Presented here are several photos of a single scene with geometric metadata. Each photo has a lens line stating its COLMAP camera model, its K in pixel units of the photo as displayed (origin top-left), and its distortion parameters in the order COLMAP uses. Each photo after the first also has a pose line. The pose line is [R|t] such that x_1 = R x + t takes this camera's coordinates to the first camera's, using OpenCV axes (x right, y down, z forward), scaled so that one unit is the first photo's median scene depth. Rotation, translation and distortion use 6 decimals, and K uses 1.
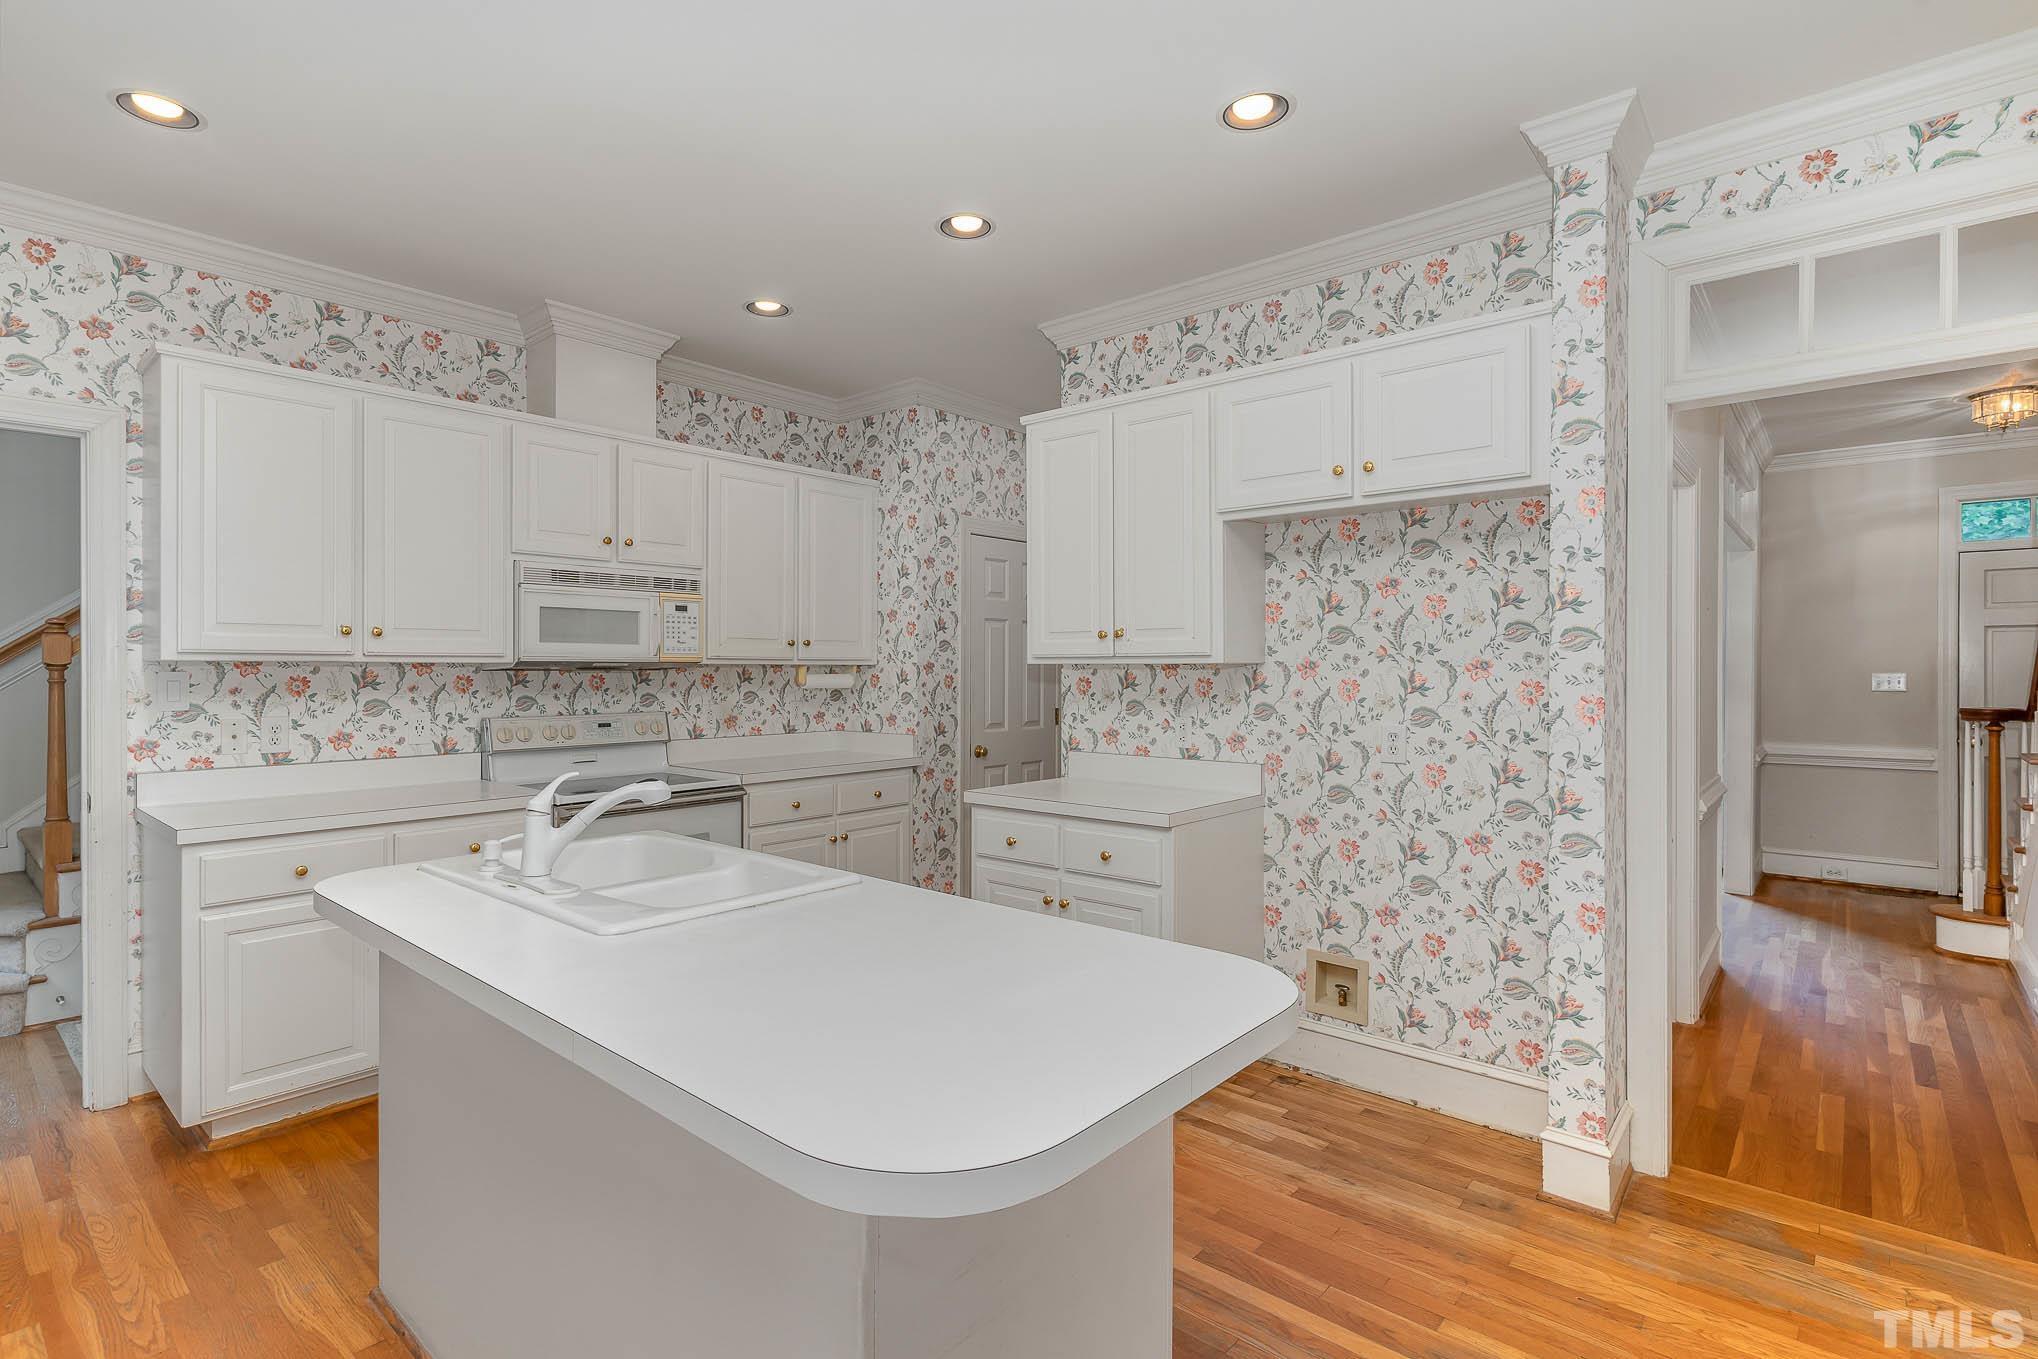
lens RADIAL K [[976.9, 0, 1000.6], [0, 976.9, 669.7], [0, 0, 1]] dist [-0.003239, -0.001298]
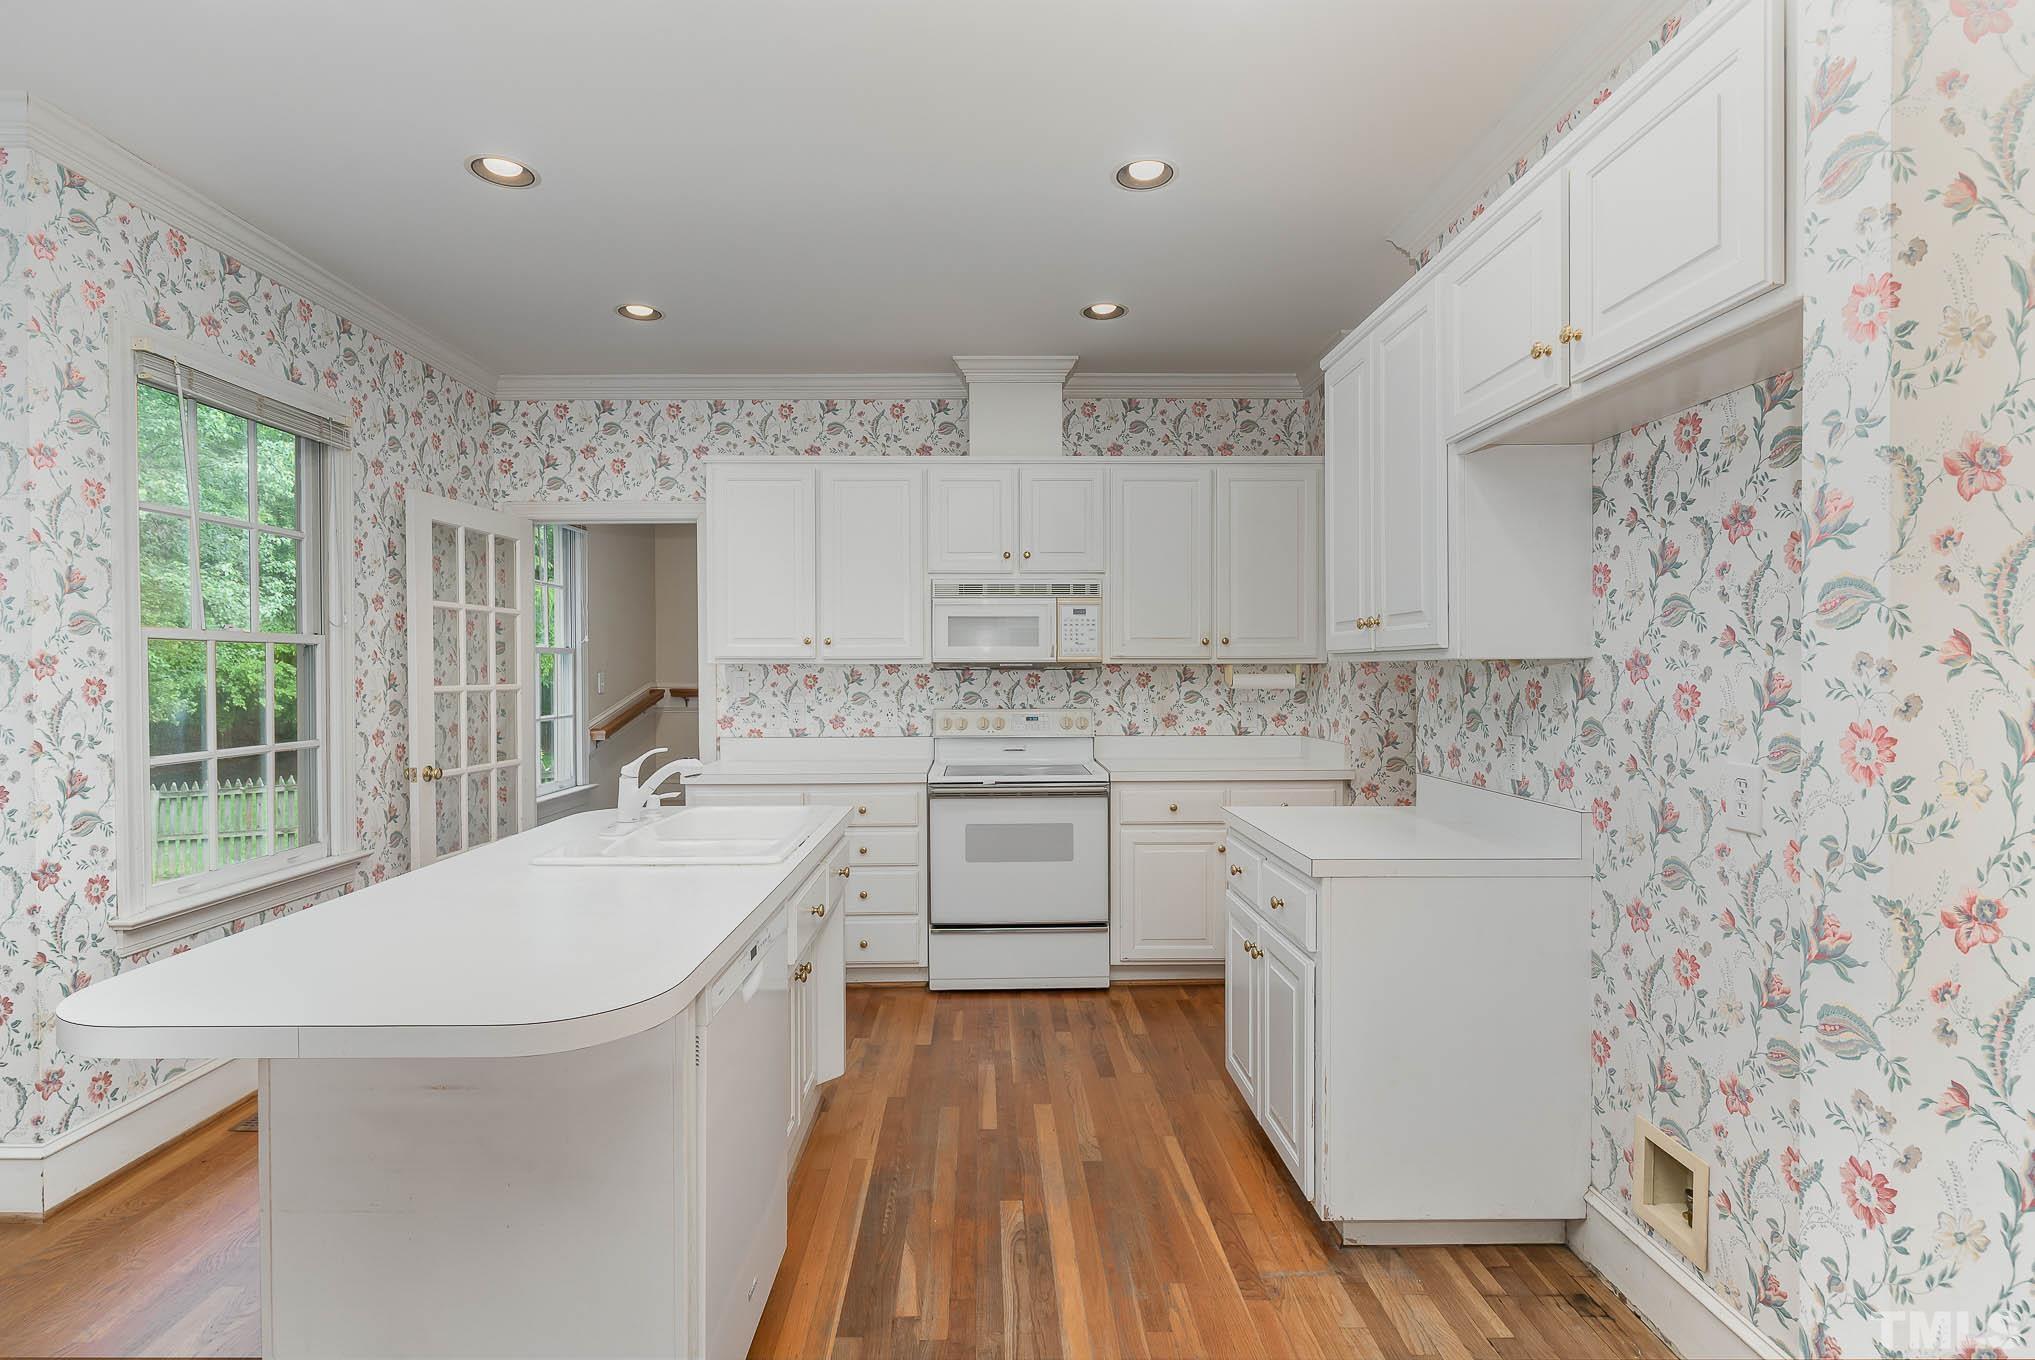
lens RADIAL K [[975.5, 0, 996.2], [0, 975.5, 677.8], [0, 0, 1]] dist [-0.003239, -0.001298]
pose [[0.663393, 0.004872, -0.748255, 0.450630], [0.002157, 0.999962, 0.008424, 0.000080], [0.748268, -0.007203, 0.663358, 0.249745]]
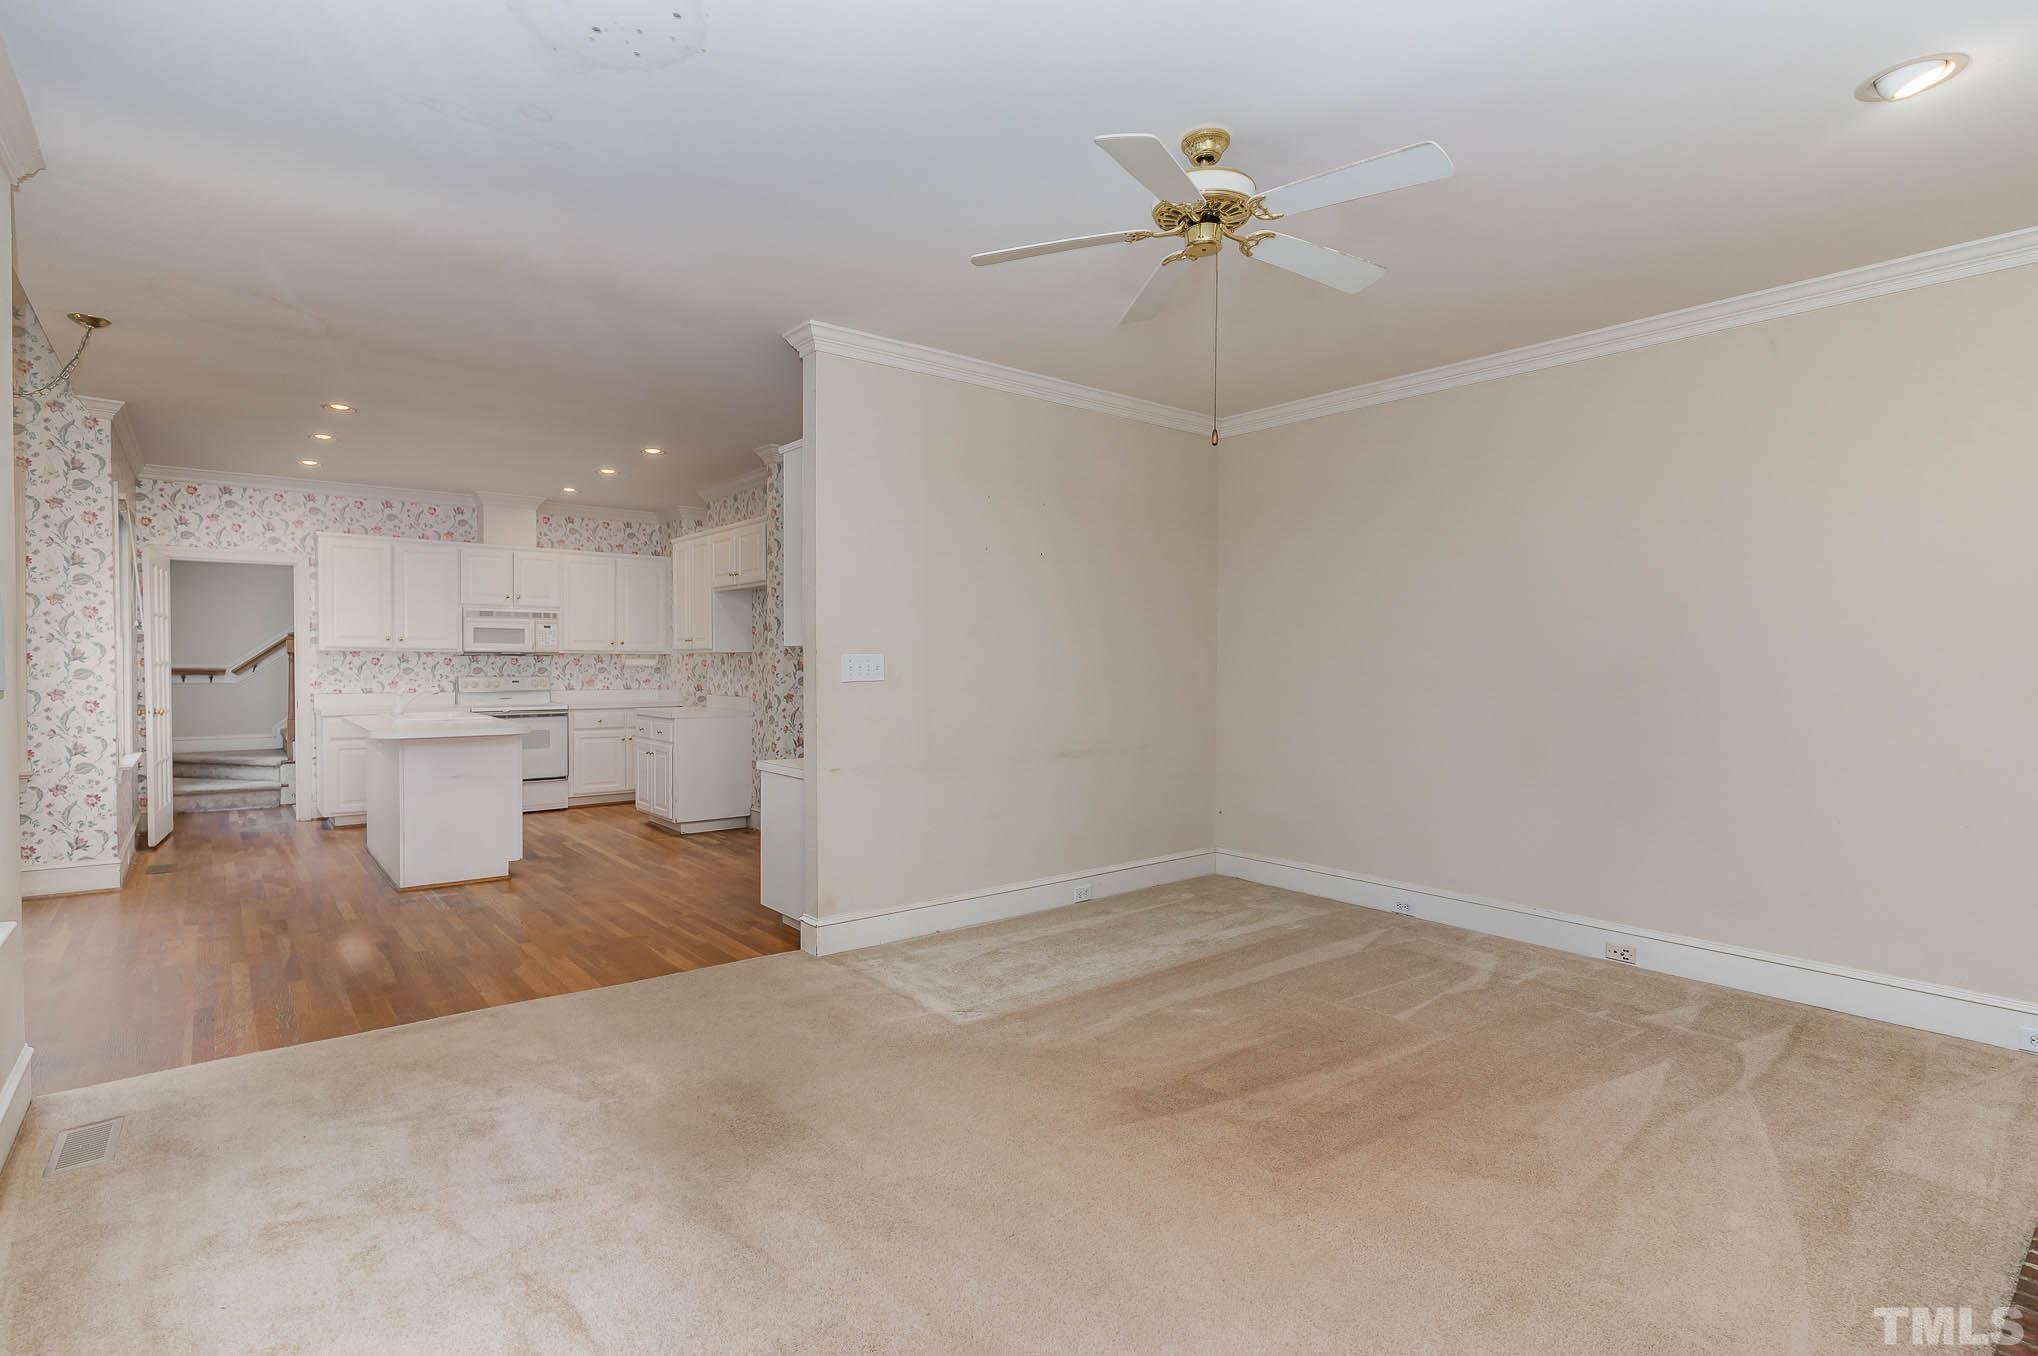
lens RADIAL K [[976.9, 0, 1006.7], [0, 976.9, 682.2], [0, 0, 1]] dist [-0.003239, -0.001298]
pose [[0.985356, 0.006691, -0.170378, 1.126654], [-0.003800, 0.999843, 0.017287, 0.019118], [0.170467, -0.016386, 0.985227, -1.019898]]
